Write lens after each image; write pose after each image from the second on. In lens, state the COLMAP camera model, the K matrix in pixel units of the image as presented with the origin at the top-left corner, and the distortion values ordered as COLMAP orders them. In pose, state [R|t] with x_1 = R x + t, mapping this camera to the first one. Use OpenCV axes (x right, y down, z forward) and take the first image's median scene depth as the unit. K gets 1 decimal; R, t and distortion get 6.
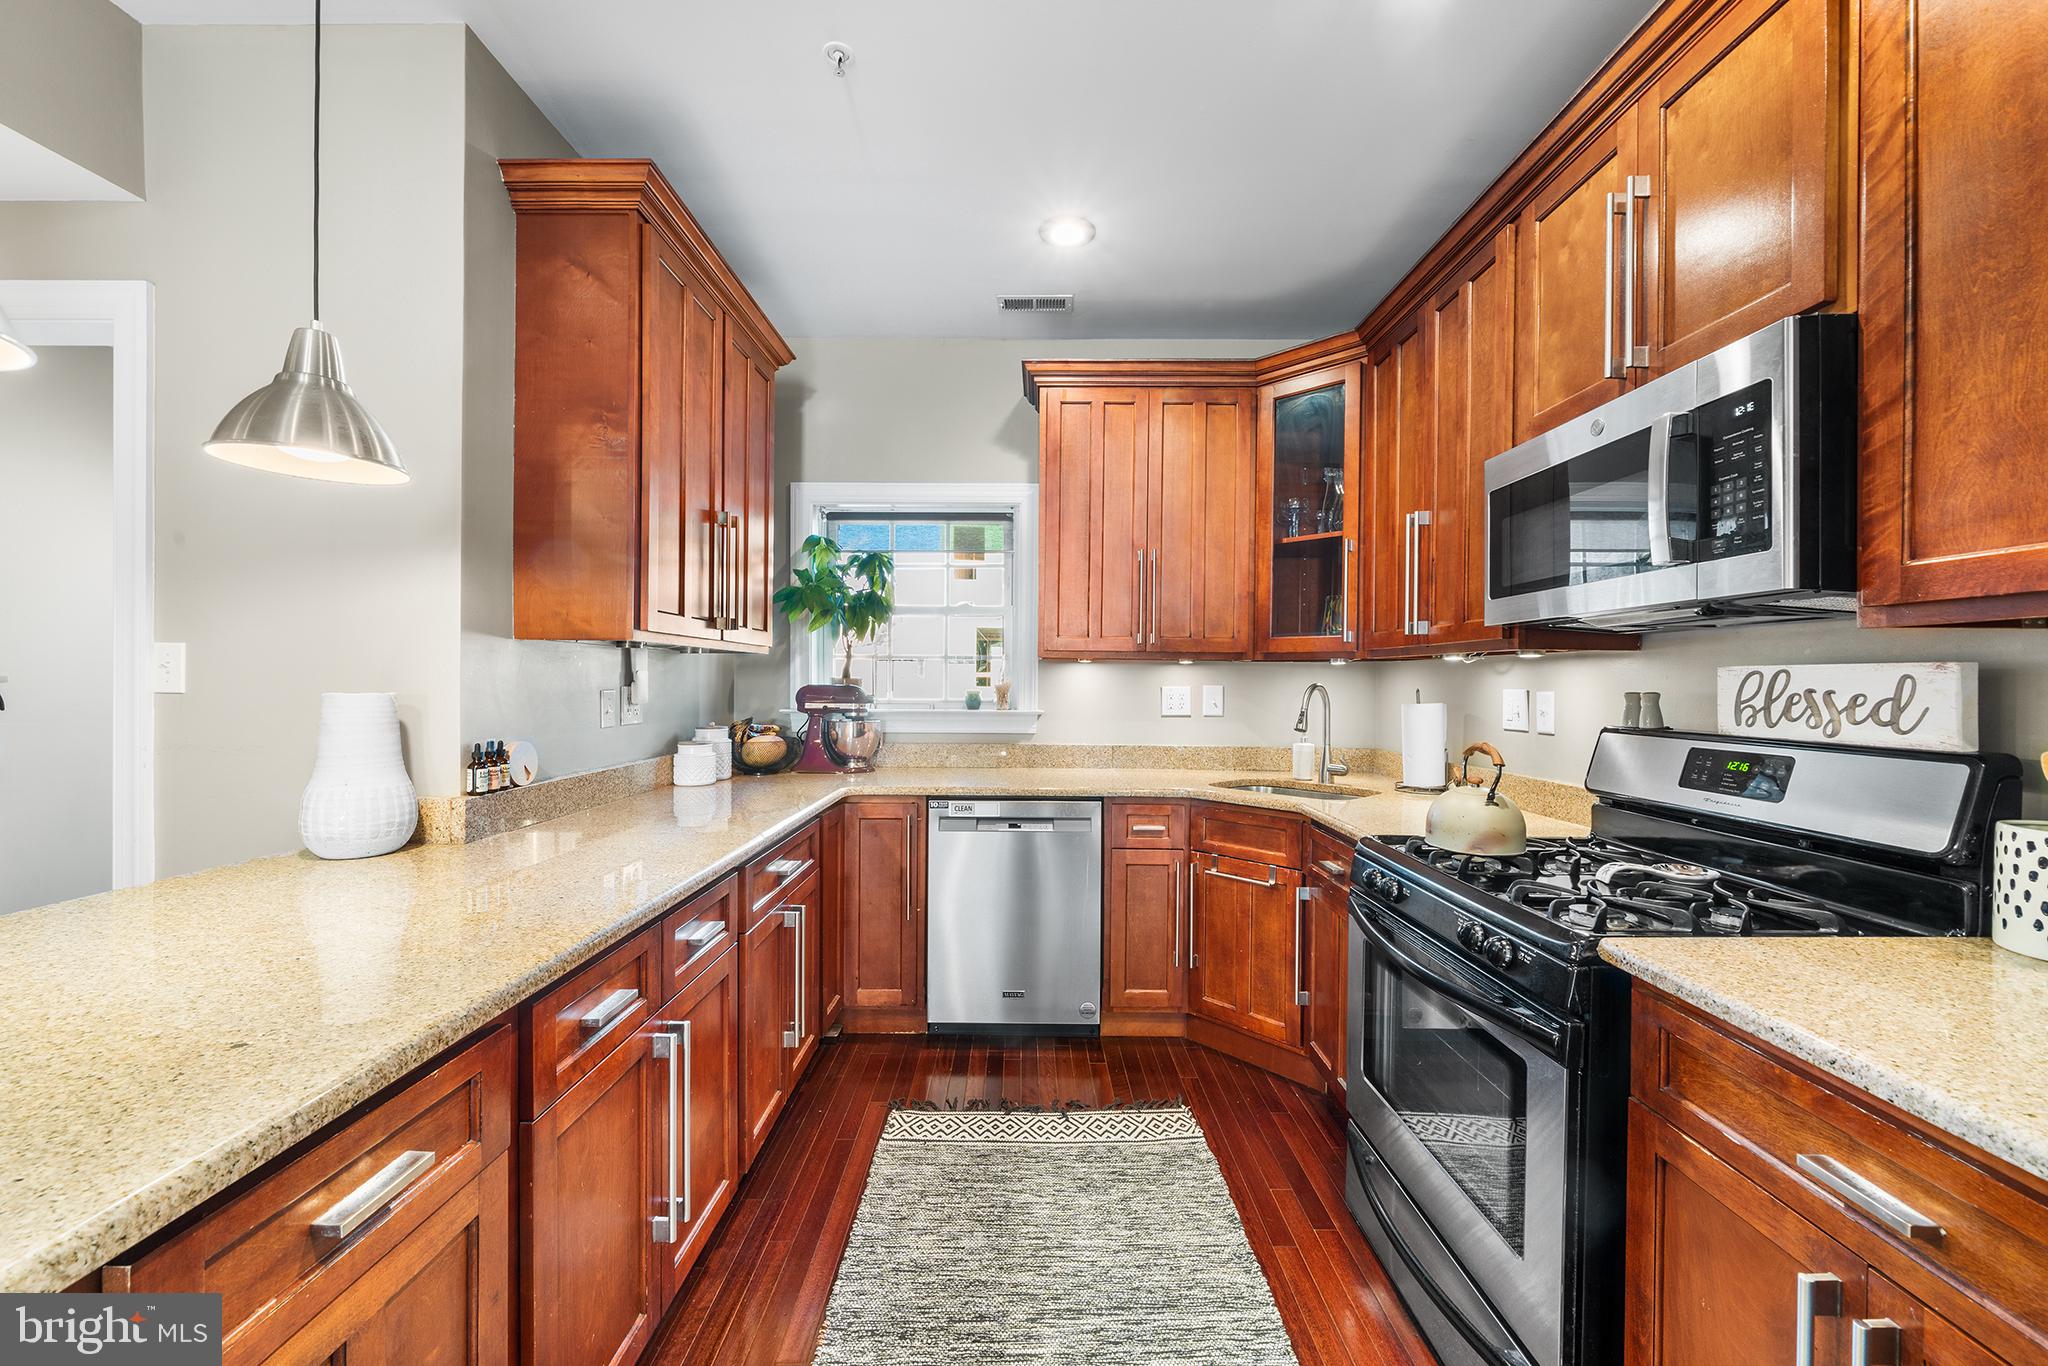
lens RADIAL K [[782.0, 0, 1017.3], [0, 782.0, 685.2], [0, 0, 1]] dist [-0.005565, -0.000285]
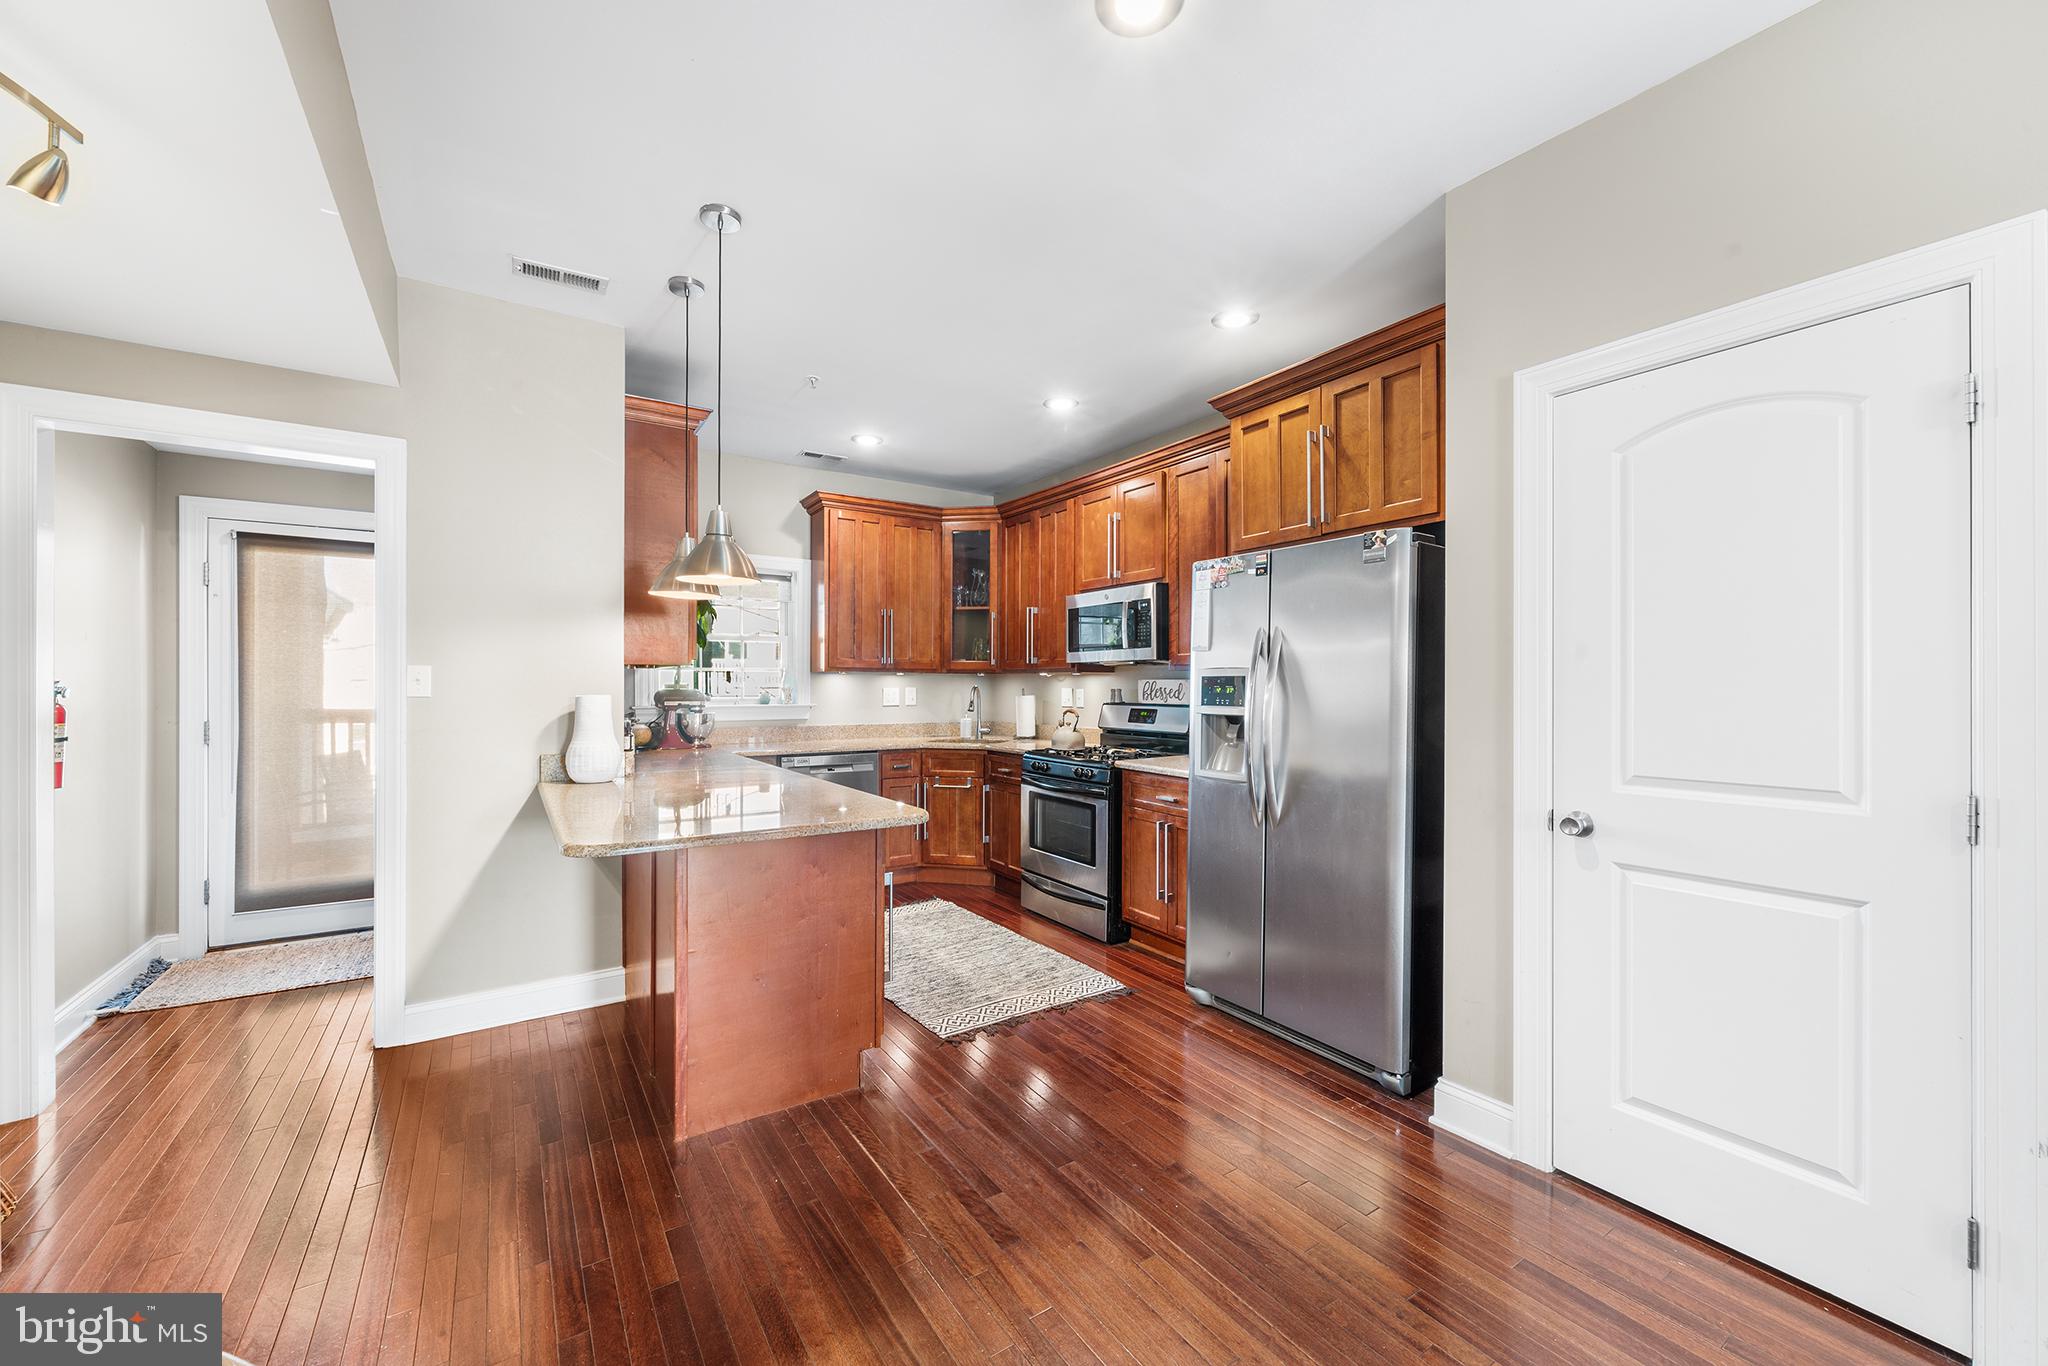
lens RADIAL K [[782.0, 0, 1027.3], [0, 782.0, 683.2], [0, 0, 1]] dist [-0.005565, -0.000285]
pose [[0.822154, -0.003410, 0.569254, -0.953482], [0.005959, 0.999979, -0.002616, -0.005729], [-0.569233, 0.005543, 0.822157, -1.007127]]
